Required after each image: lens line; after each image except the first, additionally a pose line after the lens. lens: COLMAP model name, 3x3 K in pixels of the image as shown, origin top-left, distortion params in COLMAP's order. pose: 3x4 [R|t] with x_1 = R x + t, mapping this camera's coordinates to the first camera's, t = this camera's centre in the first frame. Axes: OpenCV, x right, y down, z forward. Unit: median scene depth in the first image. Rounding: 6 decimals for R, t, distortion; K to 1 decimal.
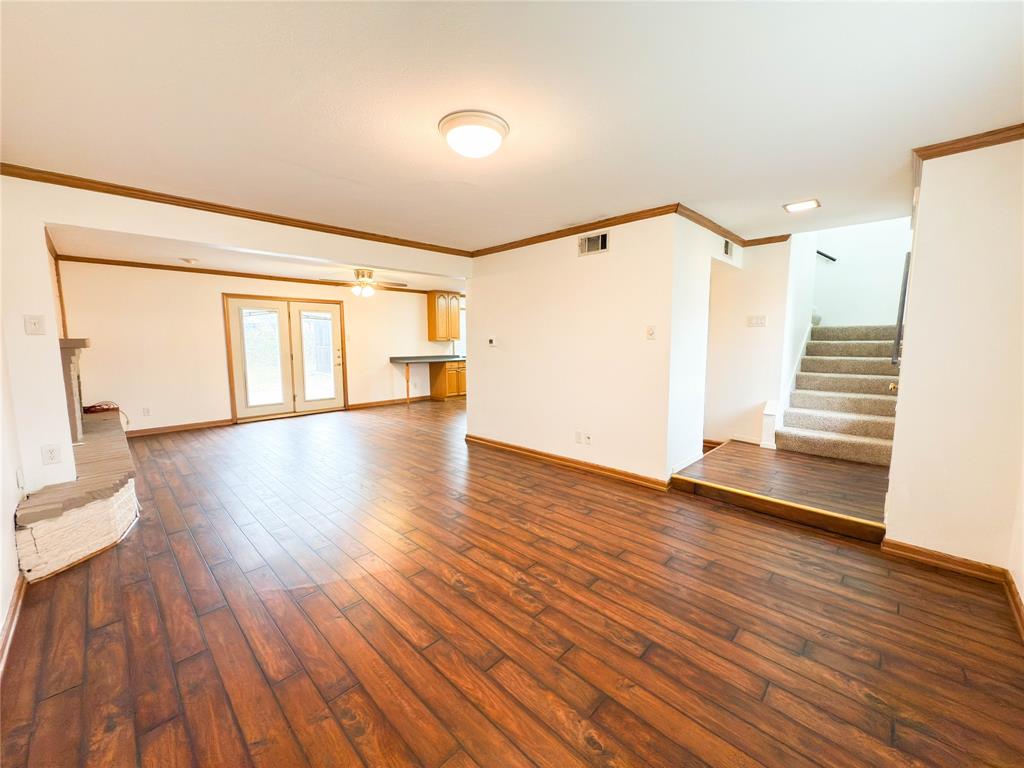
lens RADIAL K [[406.1, 0, 511.3], [0, 406.1, 383.2], [0, 0, 1]] dist [-0.002272, 0.001082]
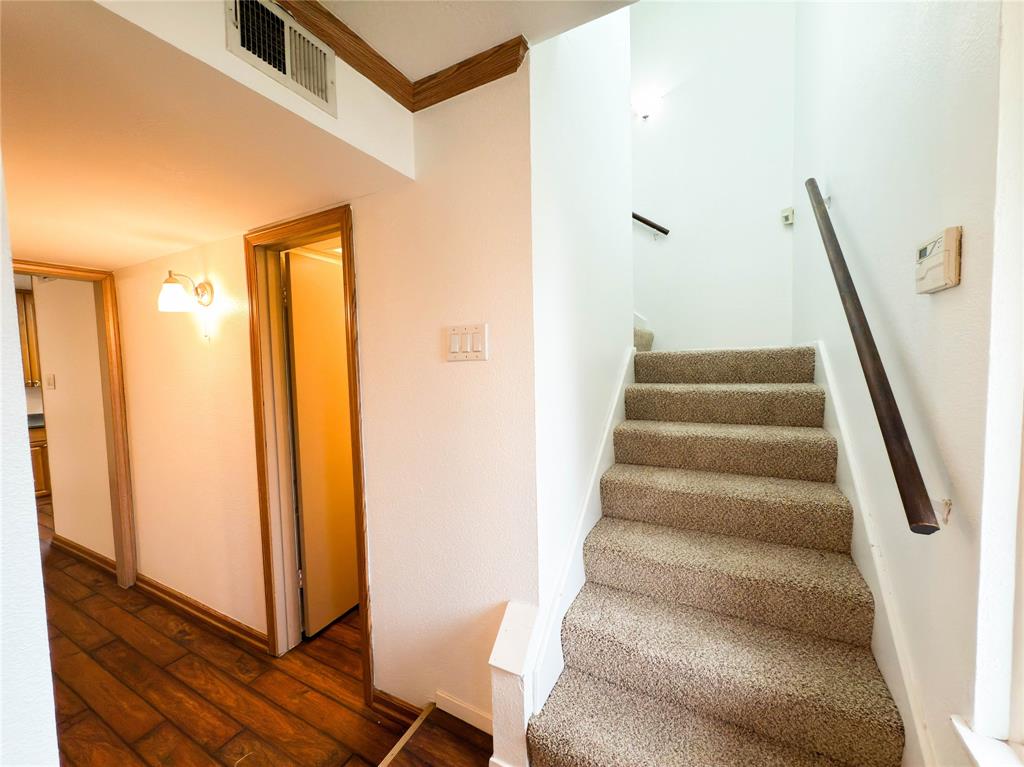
lens RADIAL K [[406.1, 0, 512.1], [0, 406.1, 382.4], [0, 0, 1]] dist [-0.002272, 0.001082]
pose [[0.958592, -0.037120, 0.282354, 0.502437], [0.053250, 0.997345, -0.049666, -0.096183], [-0.279761, 0.062645, 0.958024, 0.631518]]
